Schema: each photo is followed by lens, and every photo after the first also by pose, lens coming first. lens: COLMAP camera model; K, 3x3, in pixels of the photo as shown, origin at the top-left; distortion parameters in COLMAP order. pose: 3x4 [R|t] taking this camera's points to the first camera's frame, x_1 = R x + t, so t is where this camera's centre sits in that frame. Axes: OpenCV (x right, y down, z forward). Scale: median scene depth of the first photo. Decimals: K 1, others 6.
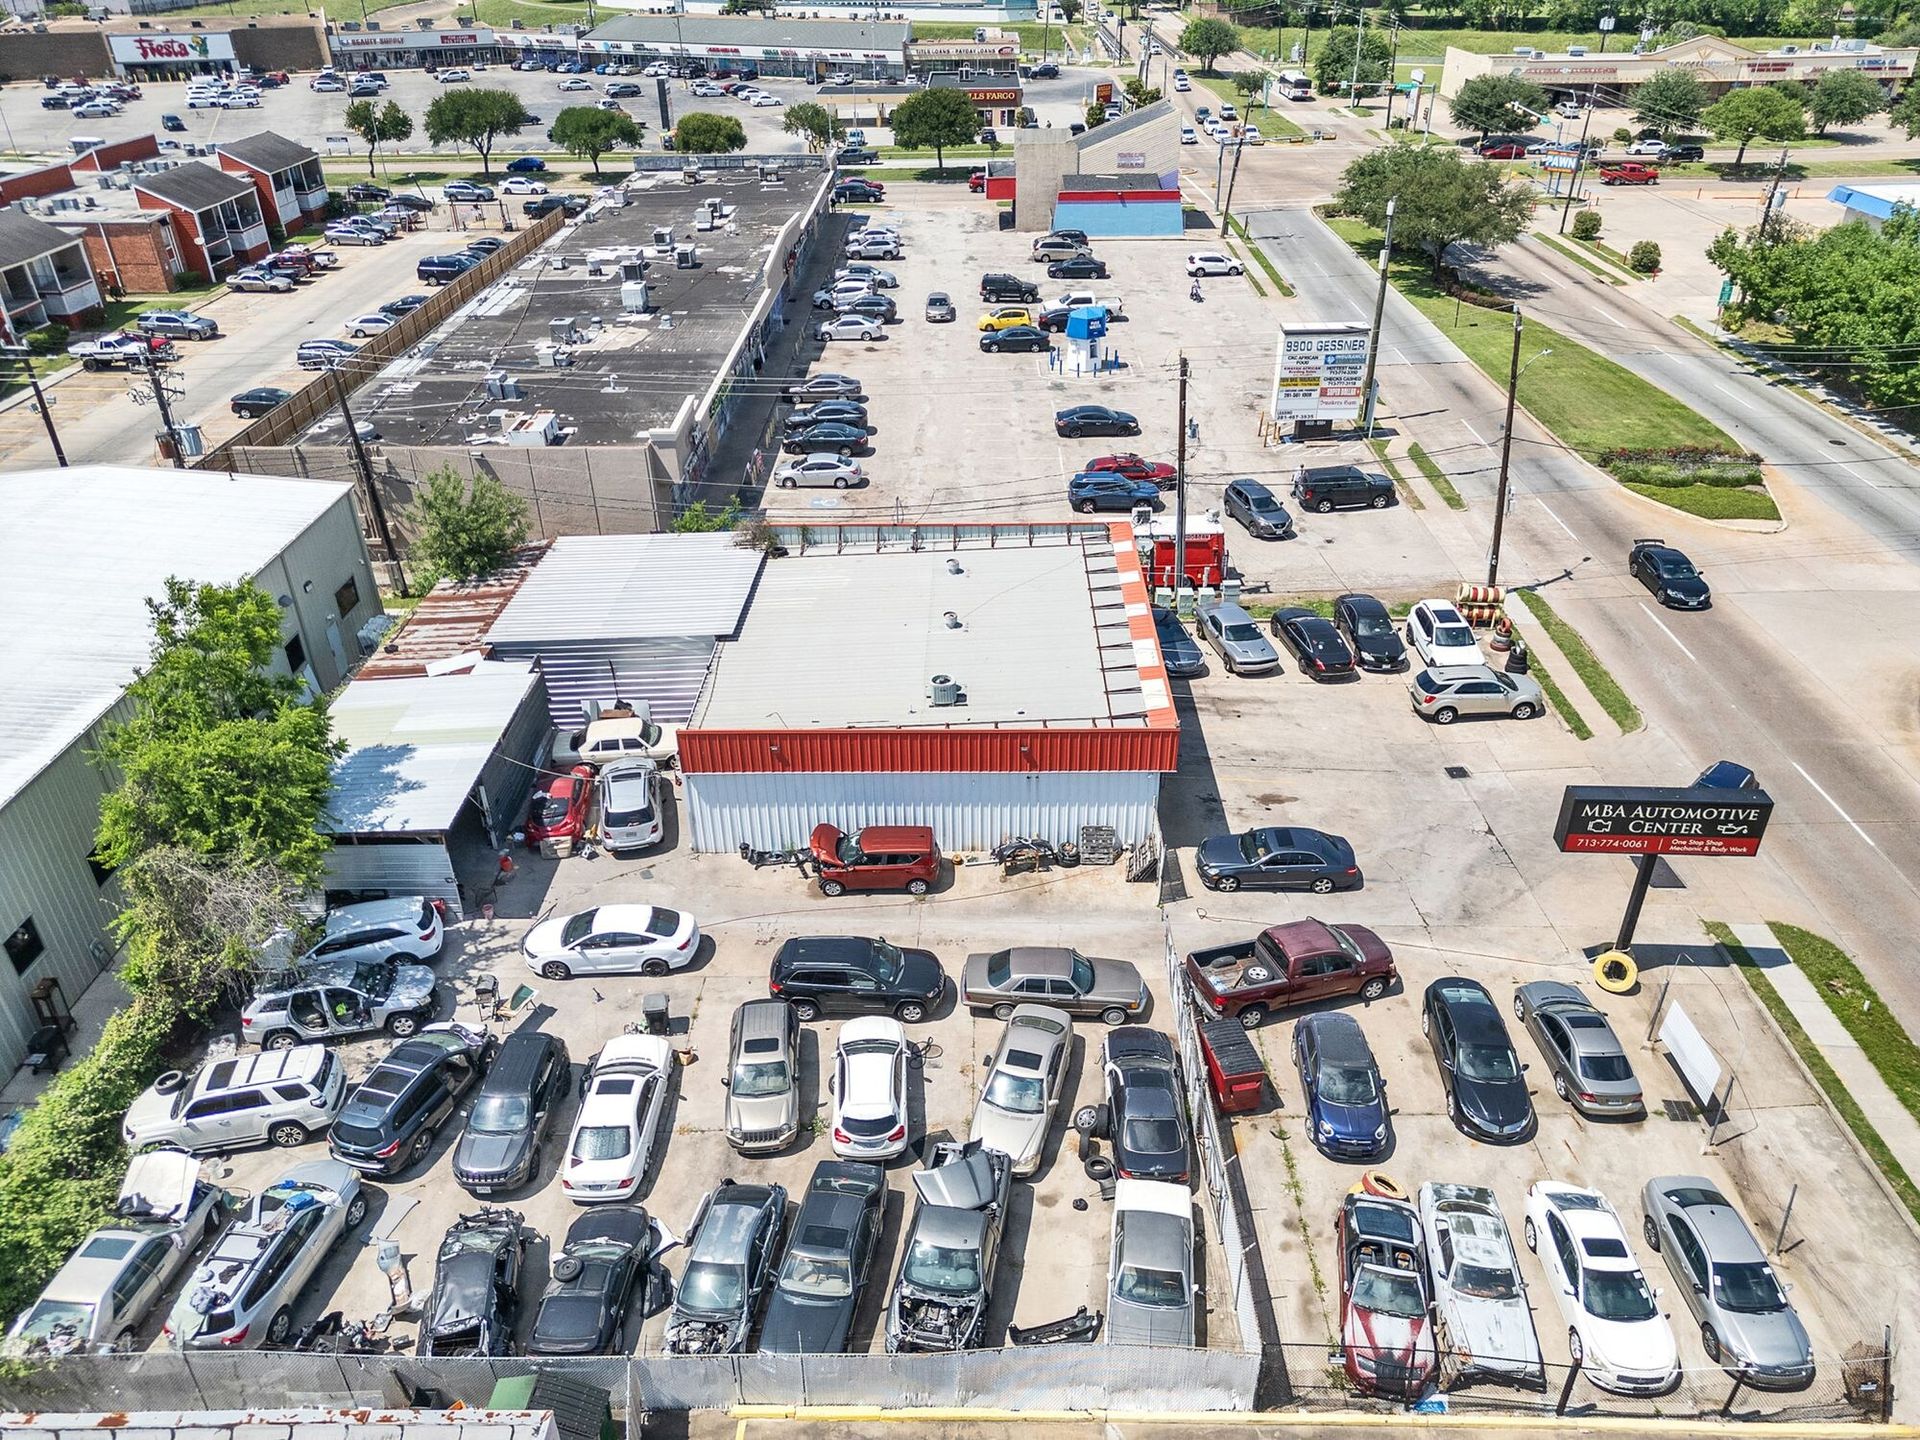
lens RADIAL K [[1353.5, 0, 969.8], [0, 1353.5, 716.2], [0, 0, 1]] dist [0.073448, -0.065948]
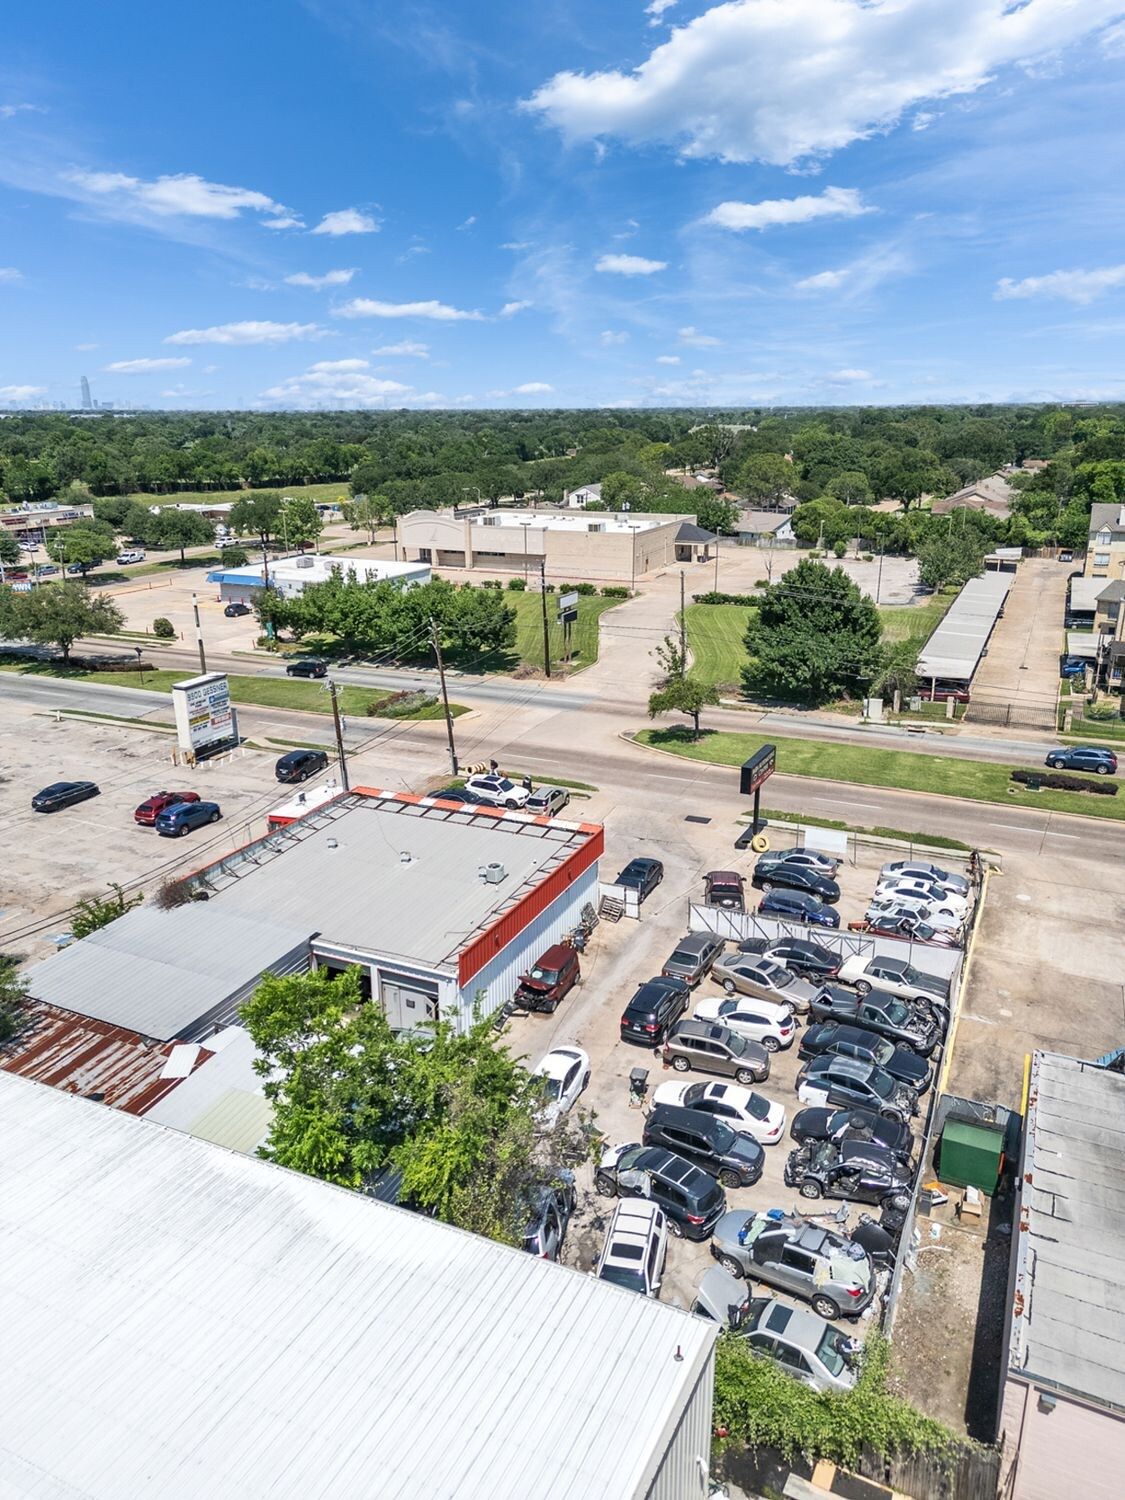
lens RADIAL K [[1042.8, 0, 562.5], [0, 1042.8, 750.0], [0, 0, 1]] dist [0.091182, -0.060266]
pose [[0.417185, -0.274018, 0.866528, -0.636614], [0.468360, 0.881923, 0.053397, -0.110657], [-0.778842, 0.383571, 0.496264, 0.193299]]
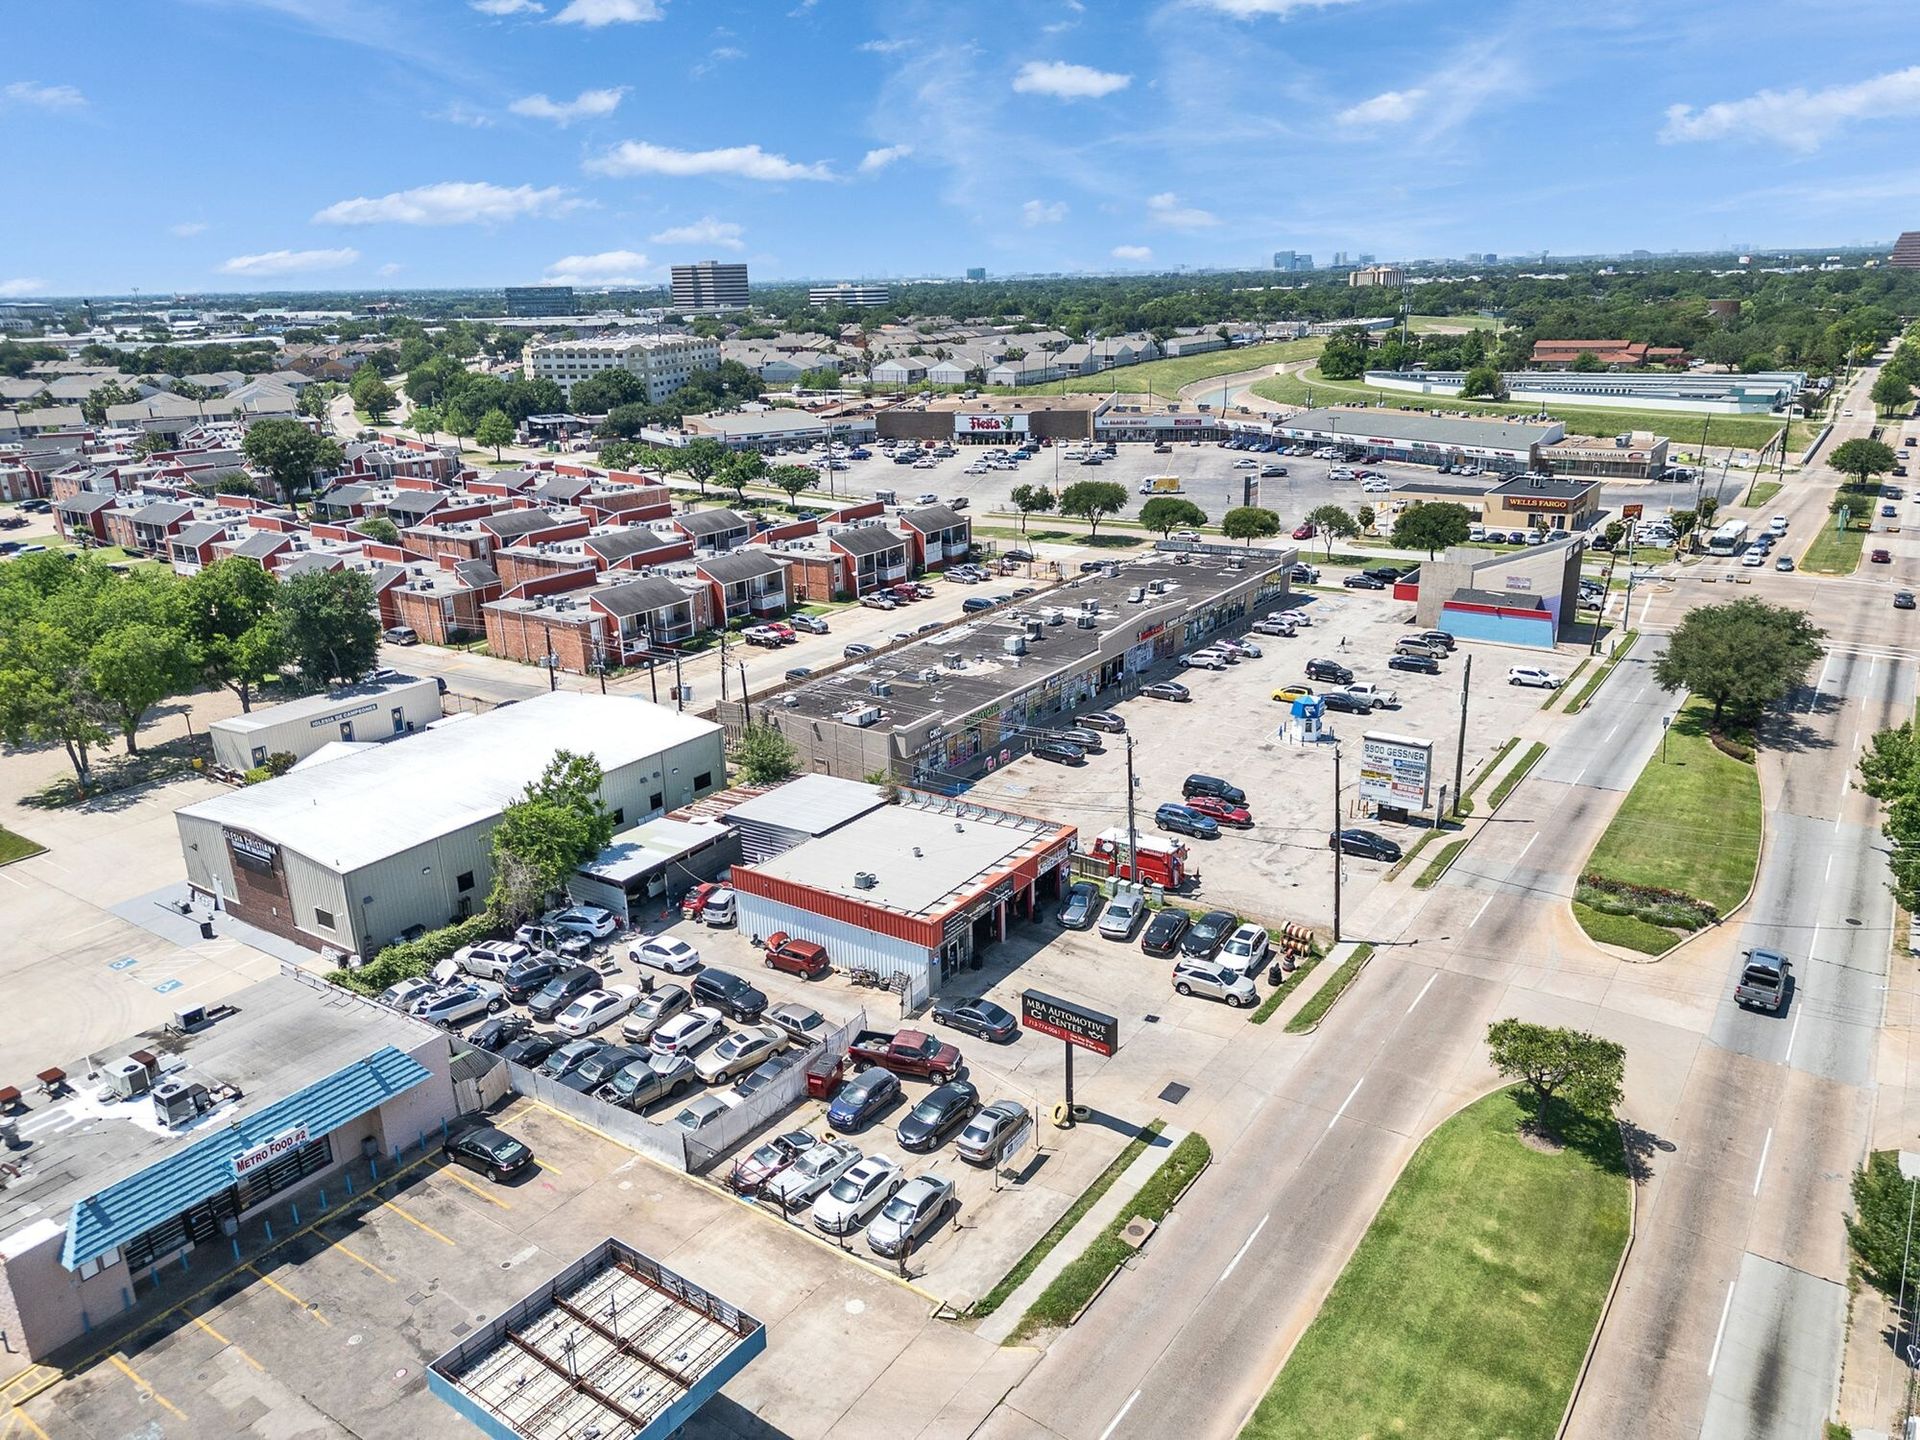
lens RADIAL K [[1353.5, 0, 969.8], [0, 1353.5, 716.2], [0, 0, 1]] dist [0.073448, -0.065948]
pose [[0.830667, 0.163411, -0.532249, 0.689121], [-0.272476, 0.952972, -0.132665, -0.018410], [0.485539, 0.255226, 0.836129, -0.353963]]
